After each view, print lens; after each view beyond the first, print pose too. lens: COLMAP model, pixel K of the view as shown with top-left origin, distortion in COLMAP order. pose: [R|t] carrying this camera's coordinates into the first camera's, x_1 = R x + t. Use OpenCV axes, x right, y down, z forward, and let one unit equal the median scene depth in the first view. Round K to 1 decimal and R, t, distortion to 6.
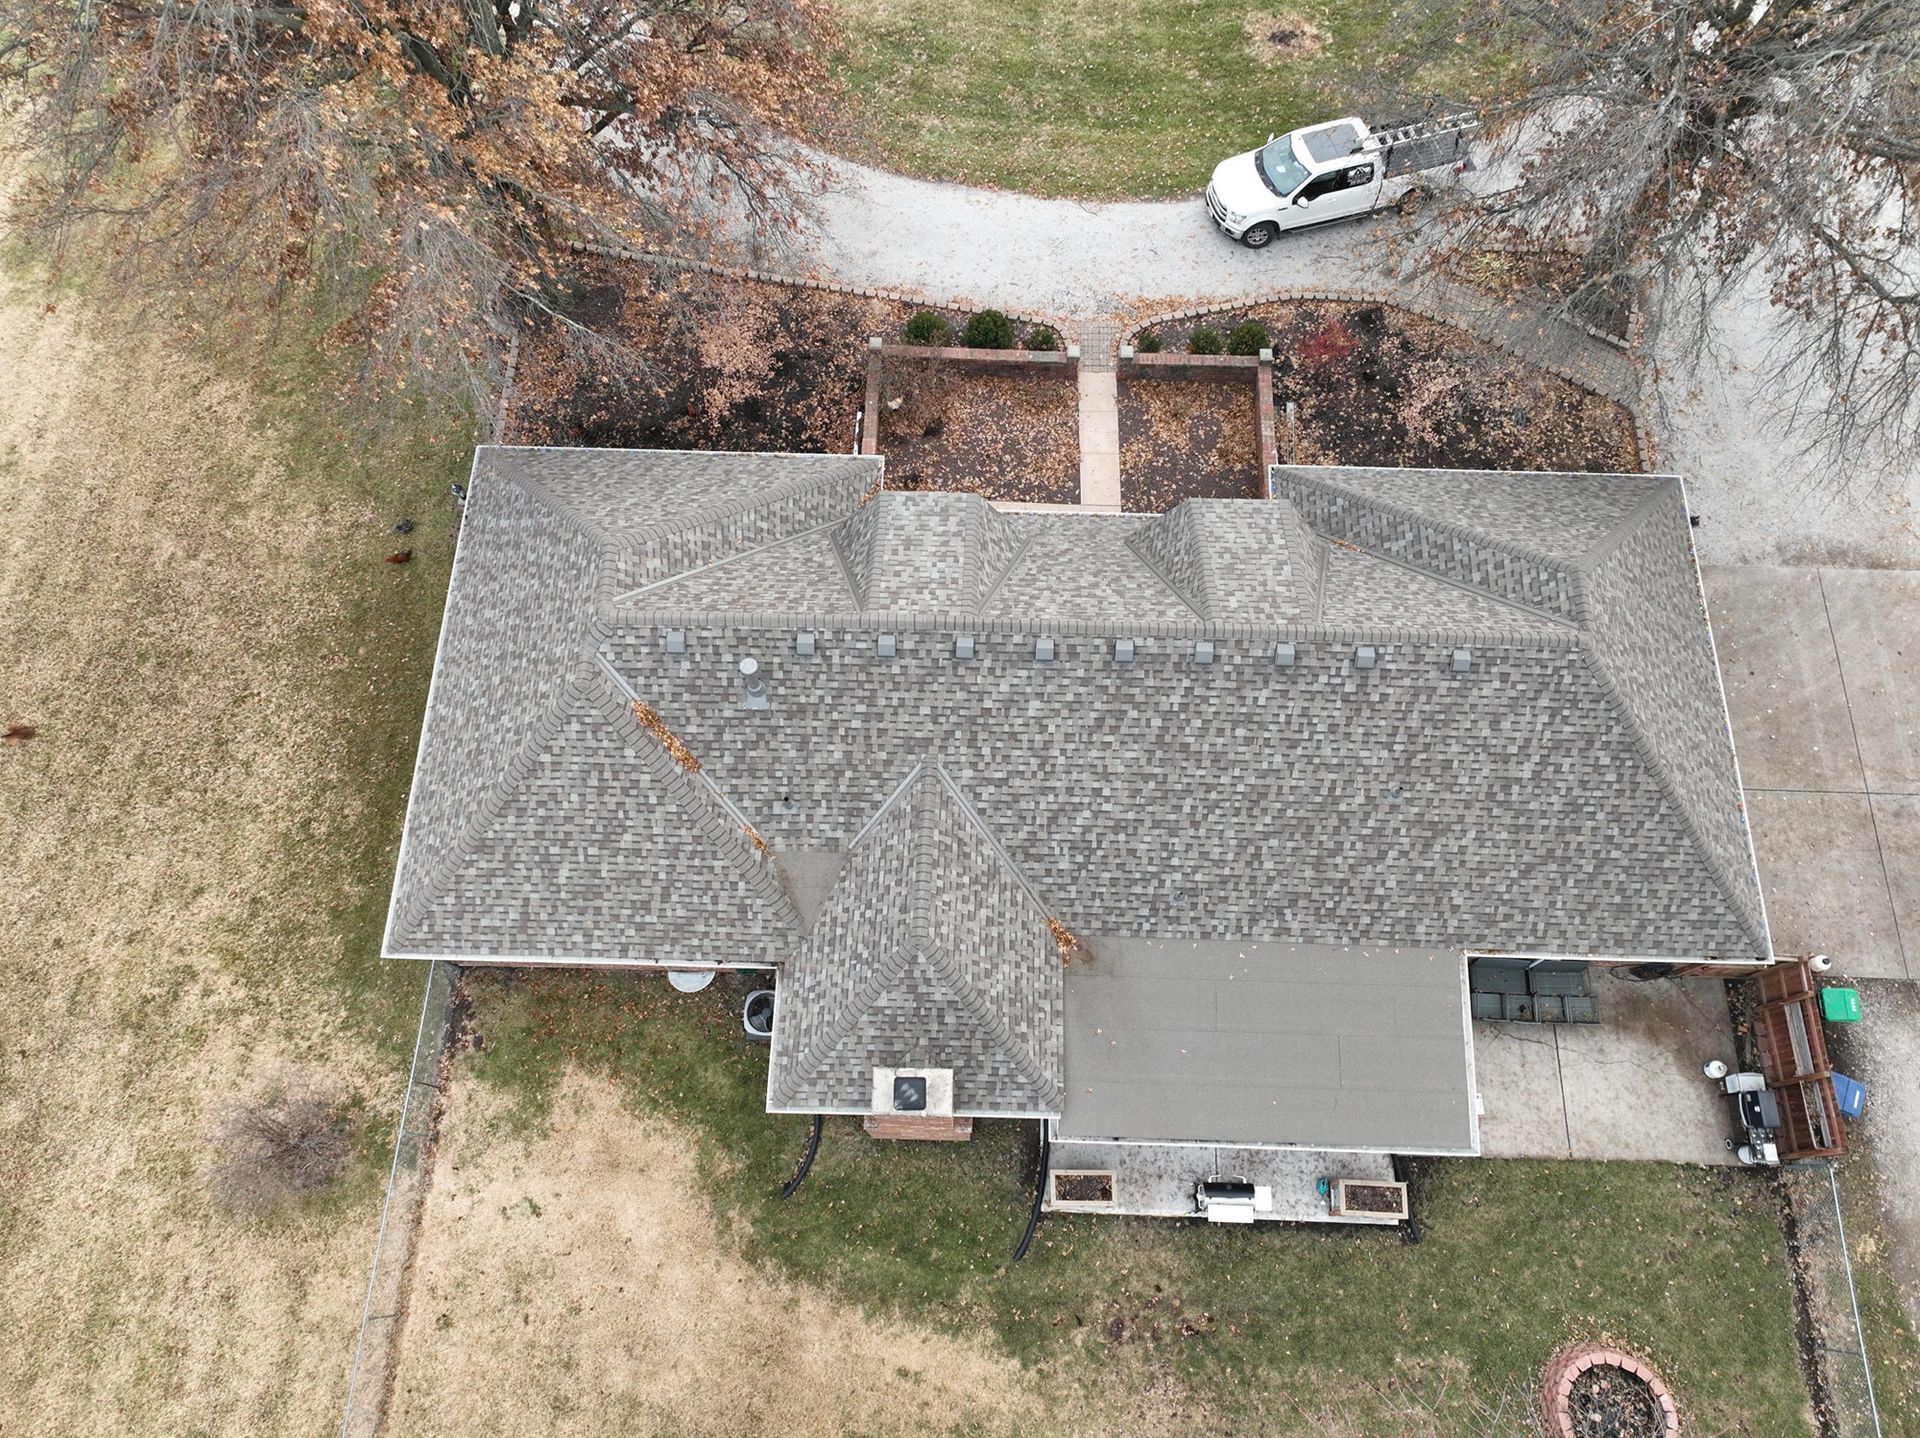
lens RADIAL K [[1341.6, 0, 967.7], [0, 1341.6, 721.4], [0, 0, 1]] dist [-0.016952, 0.039045]
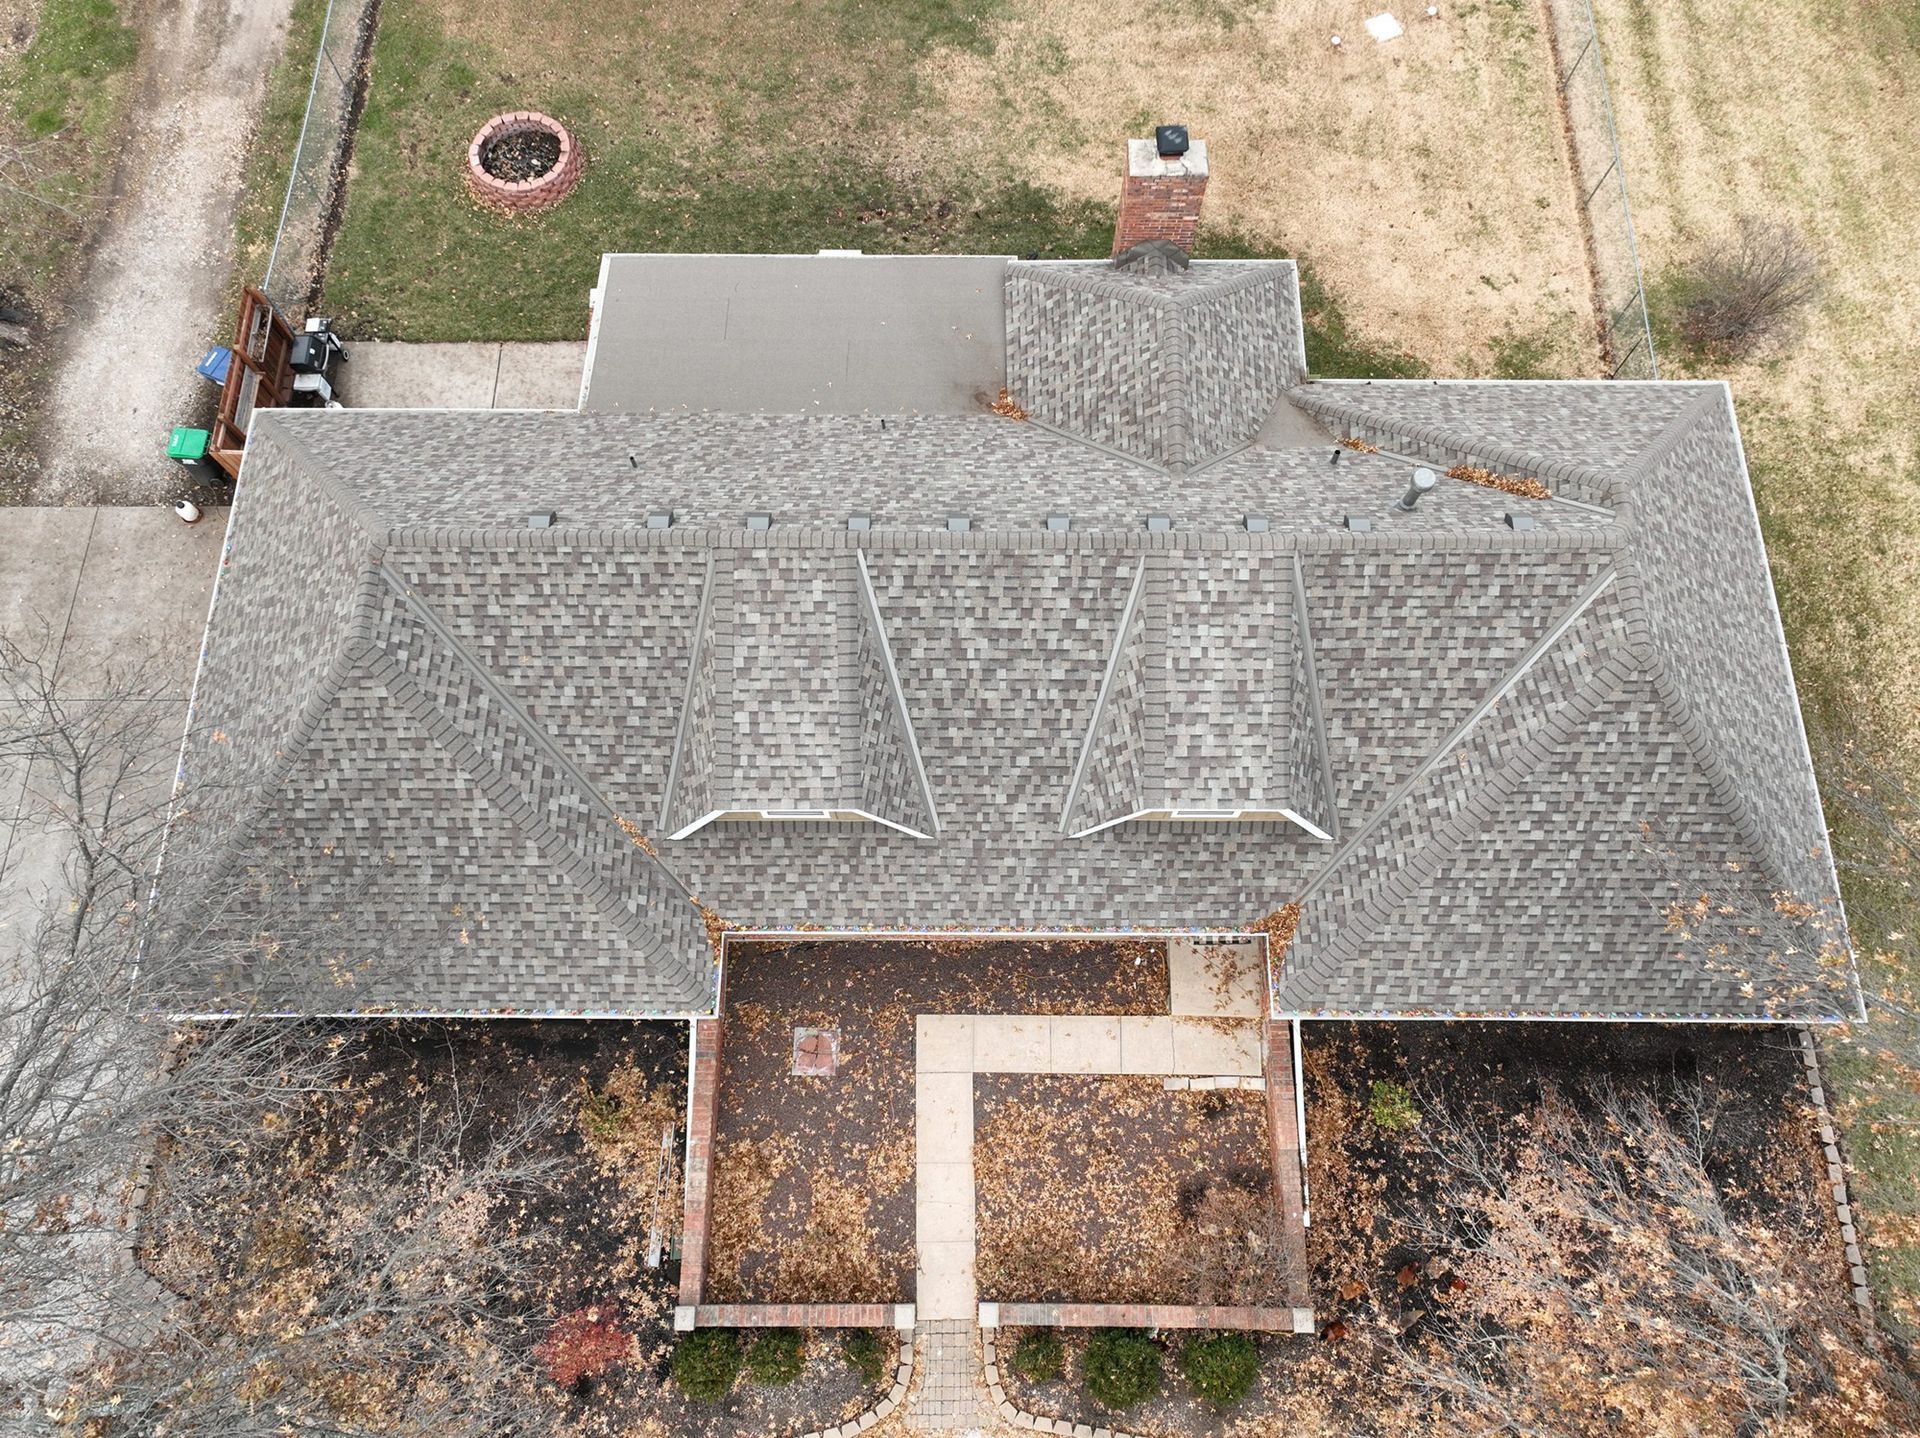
lens RADIAL K [[1341.6, 0, 967.7], [0, 1341.6, 721.4], [0, 0, 1]] dist [-0.016952, 0.039045]
pose [[-0.999686, 0.023911, -0.007451, 0.102455], [-0.022990, -0.758127, 0.651701, -0.562283], [0.009934, 0.651668, 0.758439, 0.397890]]
